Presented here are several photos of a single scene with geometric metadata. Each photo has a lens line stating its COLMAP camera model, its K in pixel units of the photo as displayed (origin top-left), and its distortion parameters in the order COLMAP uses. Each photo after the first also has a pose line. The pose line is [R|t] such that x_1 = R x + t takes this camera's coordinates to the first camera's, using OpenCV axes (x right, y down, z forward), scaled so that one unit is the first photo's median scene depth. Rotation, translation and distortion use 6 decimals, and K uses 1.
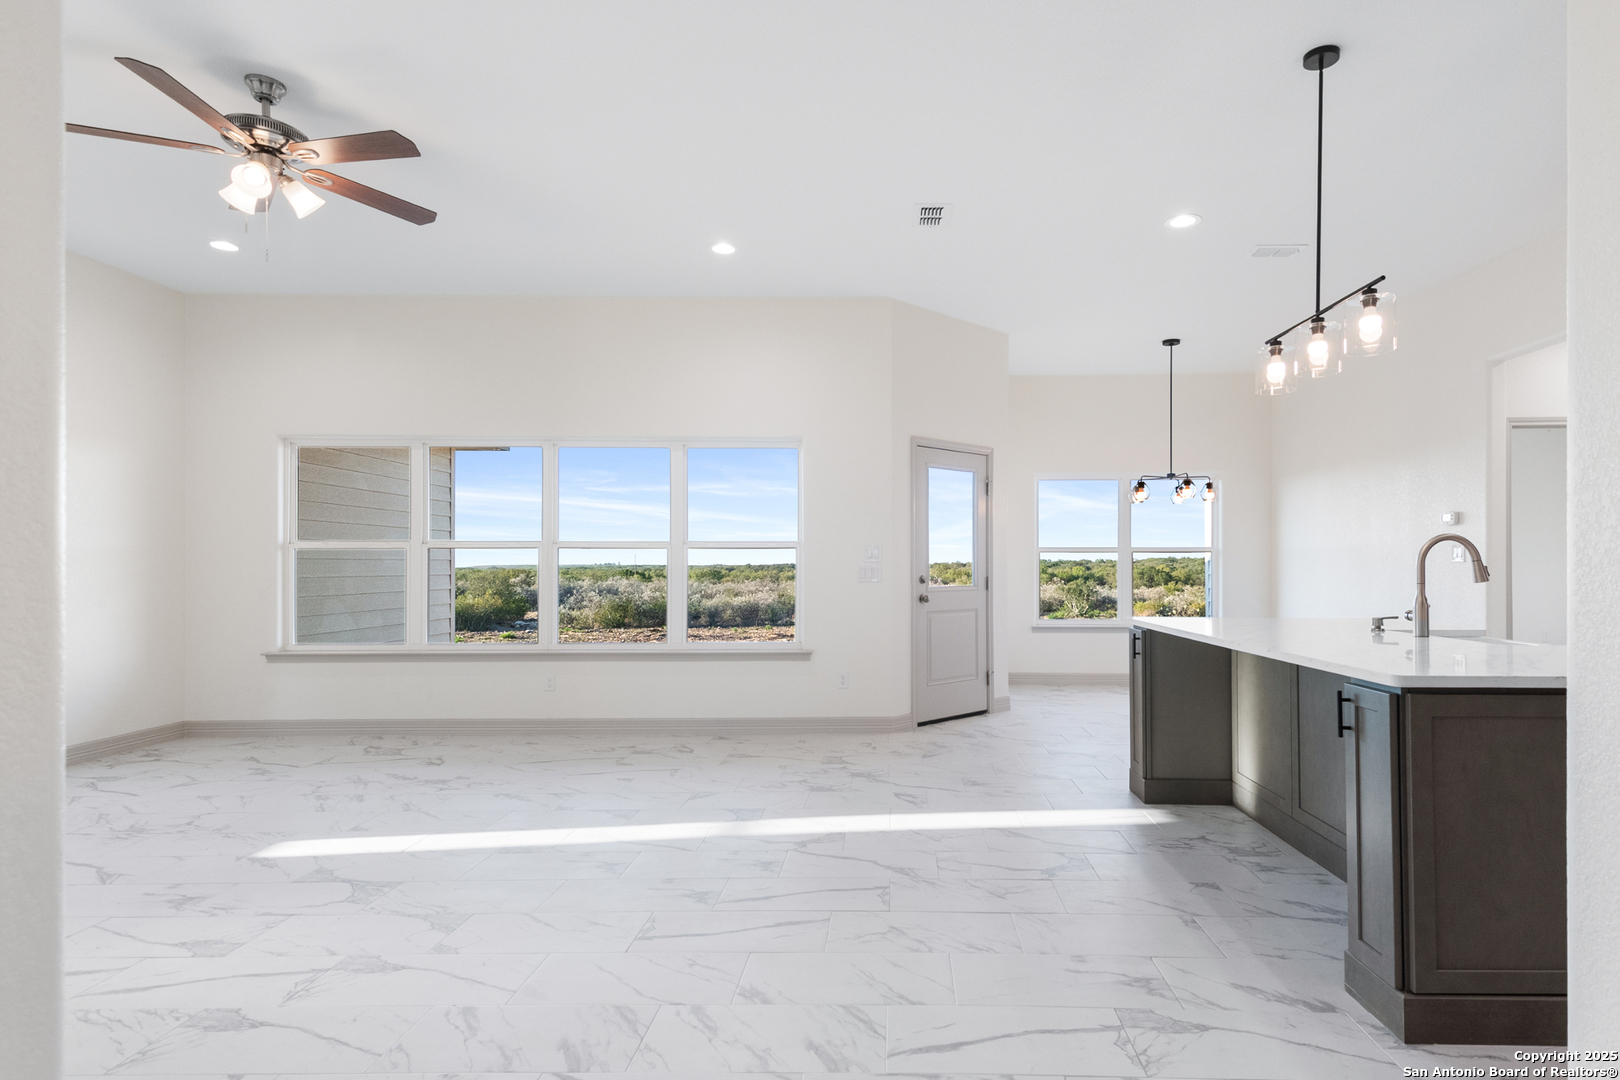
lens RADIAL K [[804.9, 0, 816.2], [0, 804.9, 542.4], [0, 0, 1]] dist [0.001965, -0.001713]
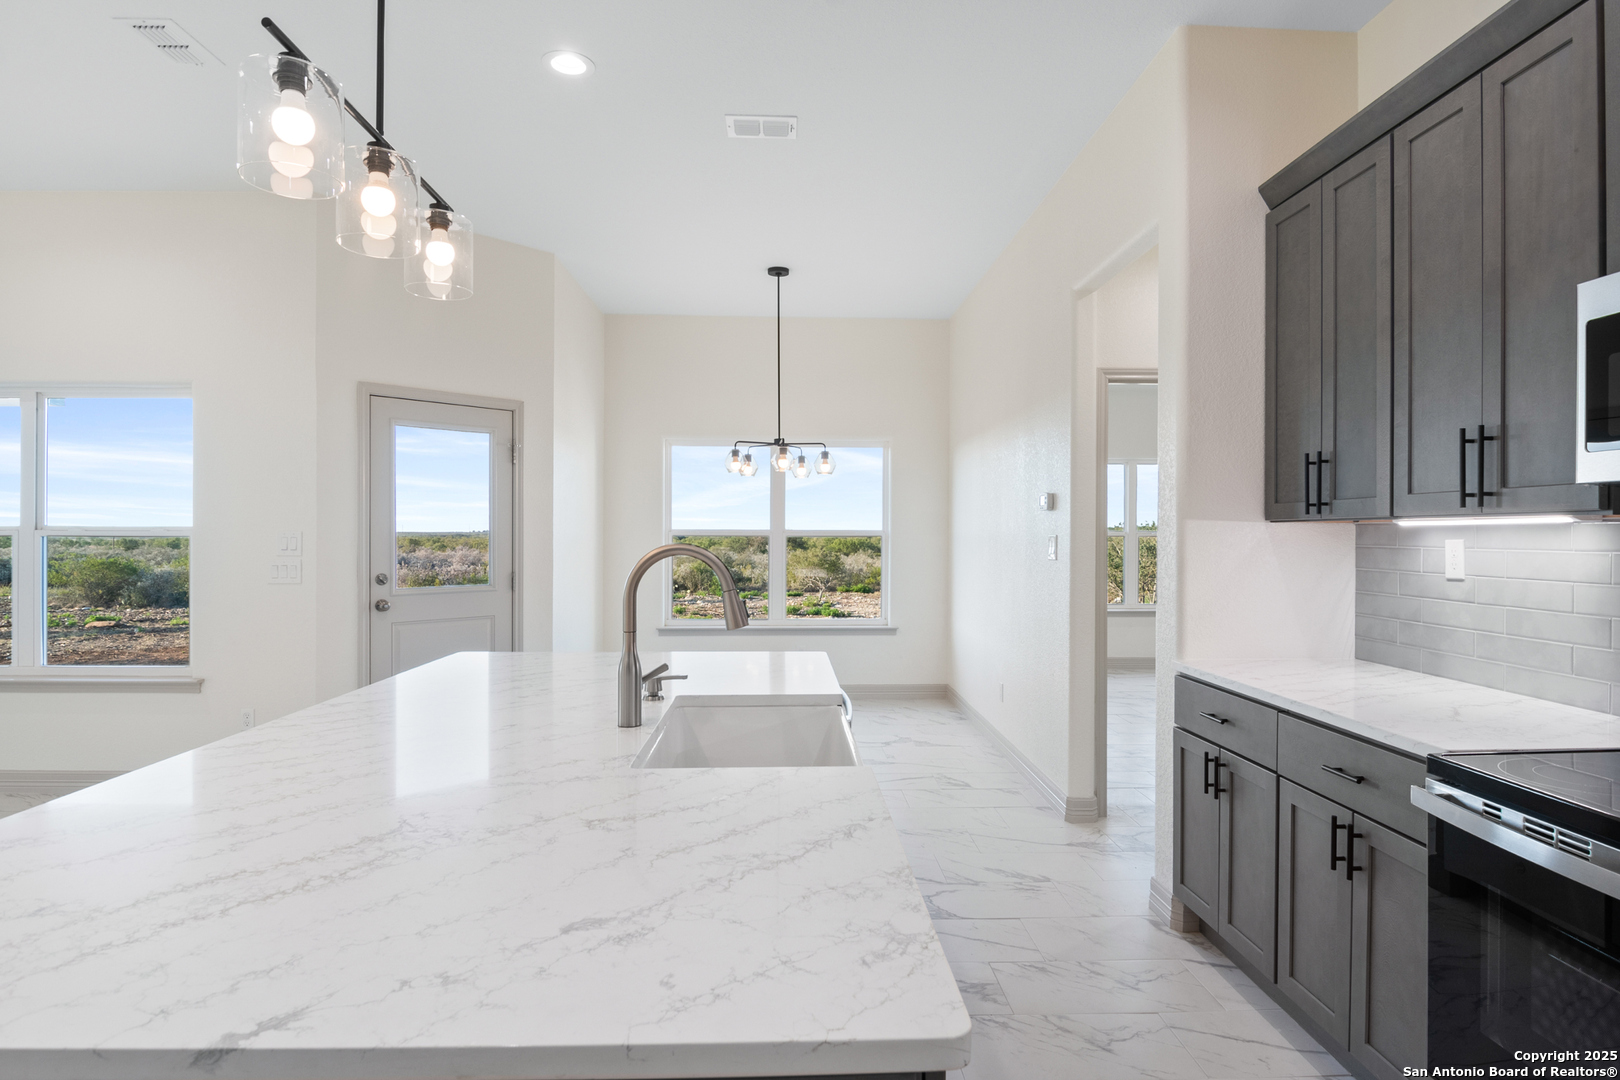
lens RADIAL K [[875.1, 0, 811.2], [0, 875.1, 537.3], [0, 0, 1]] dist [-0.014385, -0.001283]
pose [[0.996624, 0.003094, 0.082048, 0.610356], [-0.005216, 0.999657, 0.025667, -0.019089], [-0.081941, -0.026008, 0.996298, 0.240401]]
